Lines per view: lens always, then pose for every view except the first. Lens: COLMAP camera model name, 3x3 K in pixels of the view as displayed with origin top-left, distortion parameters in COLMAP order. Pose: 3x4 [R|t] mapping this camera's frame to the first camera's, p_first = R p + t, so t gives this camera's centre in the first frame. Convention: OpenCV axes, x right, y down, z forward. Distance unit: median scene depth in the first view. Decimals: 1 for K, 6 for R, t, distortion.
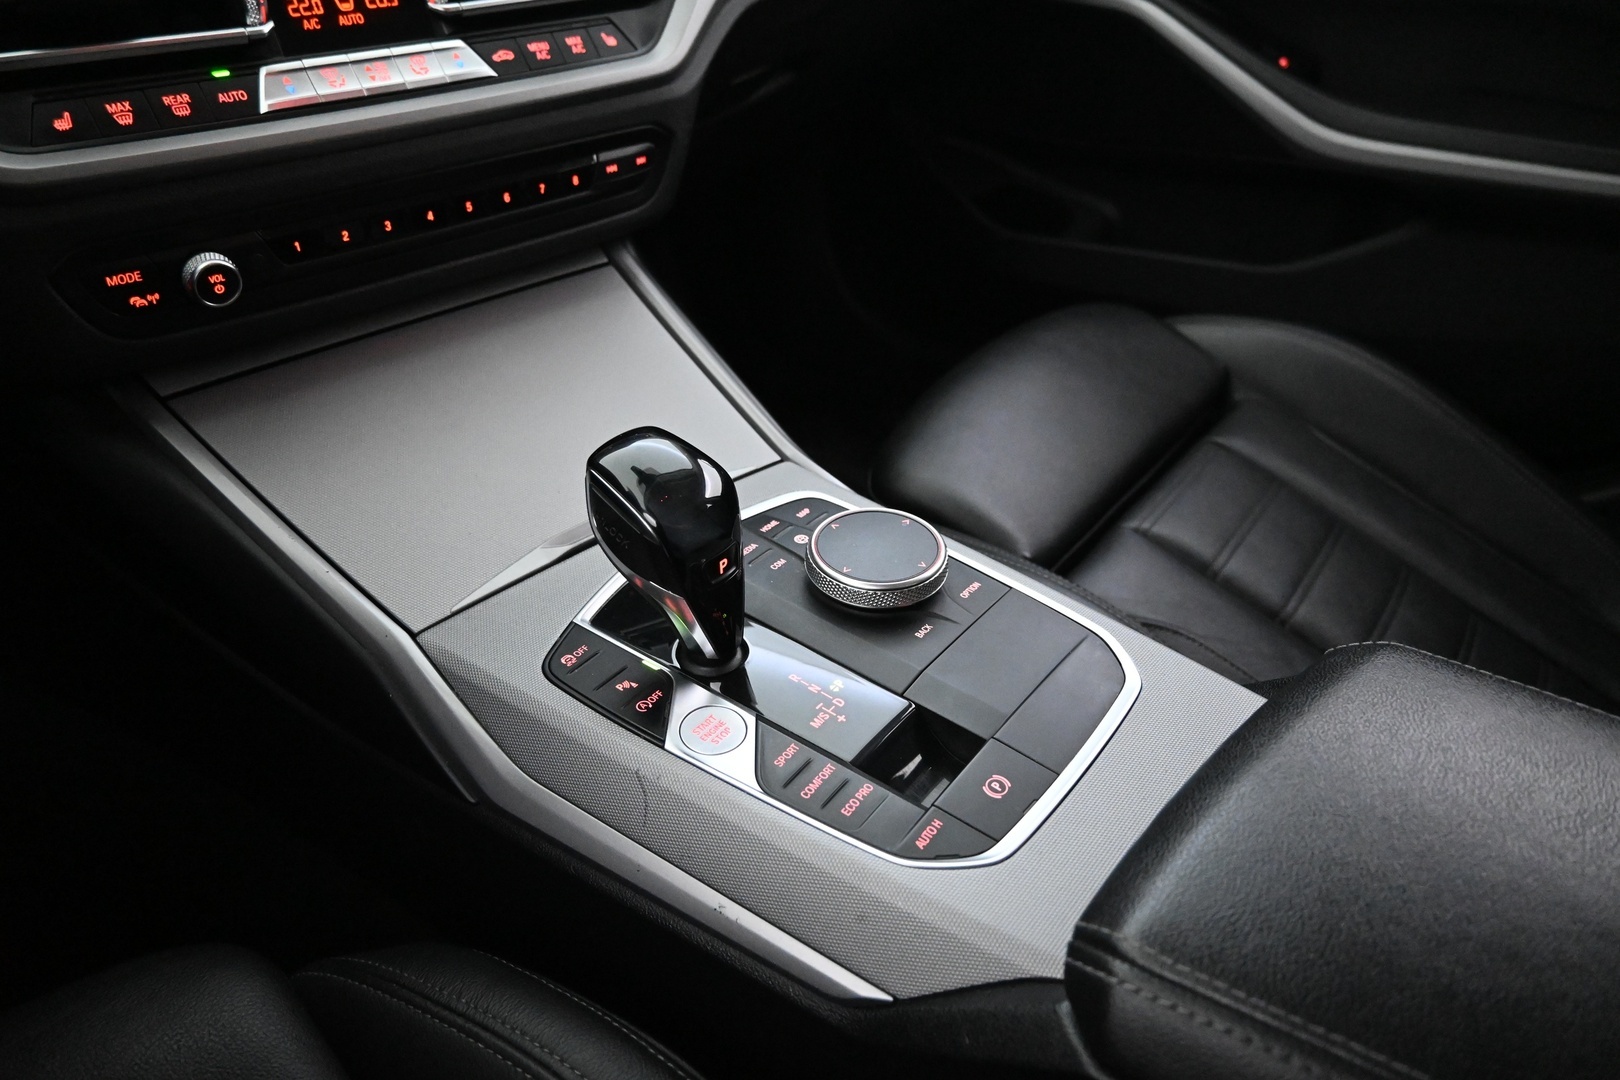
lens RADIAL K [[1103.9, 0, 810.0], [0, 1103.9, 540.0], [0, 0, 1]] dist [-0.004595, -0.000548]
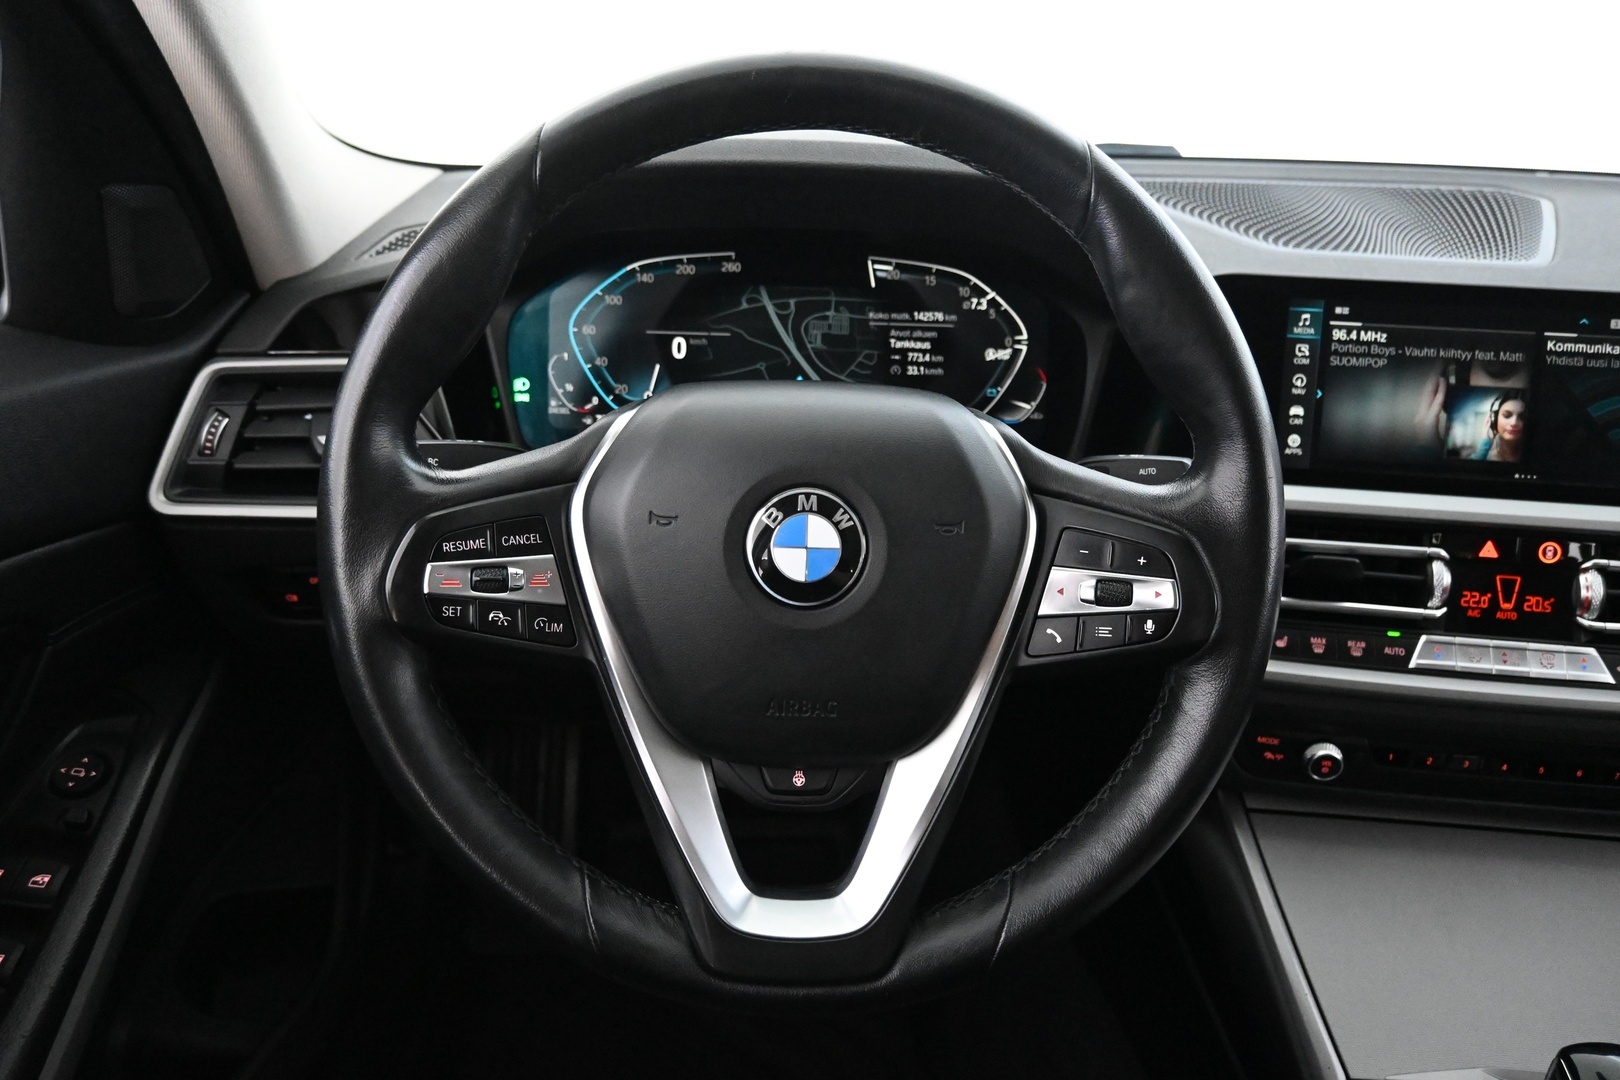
lens RADIAL K [[1150.9, 0, 810.0], [0, 1150.9, 540.0], [0, 0, 1]] dist [-0.005038, -0.000084]
pose [[0.628624, 0.292704, -0.720525, 0.019151], [-0.456517, 0.888938, -0.037170, -0.129258], [0.629622, 0.352297, 0.692433, -0.507478]]
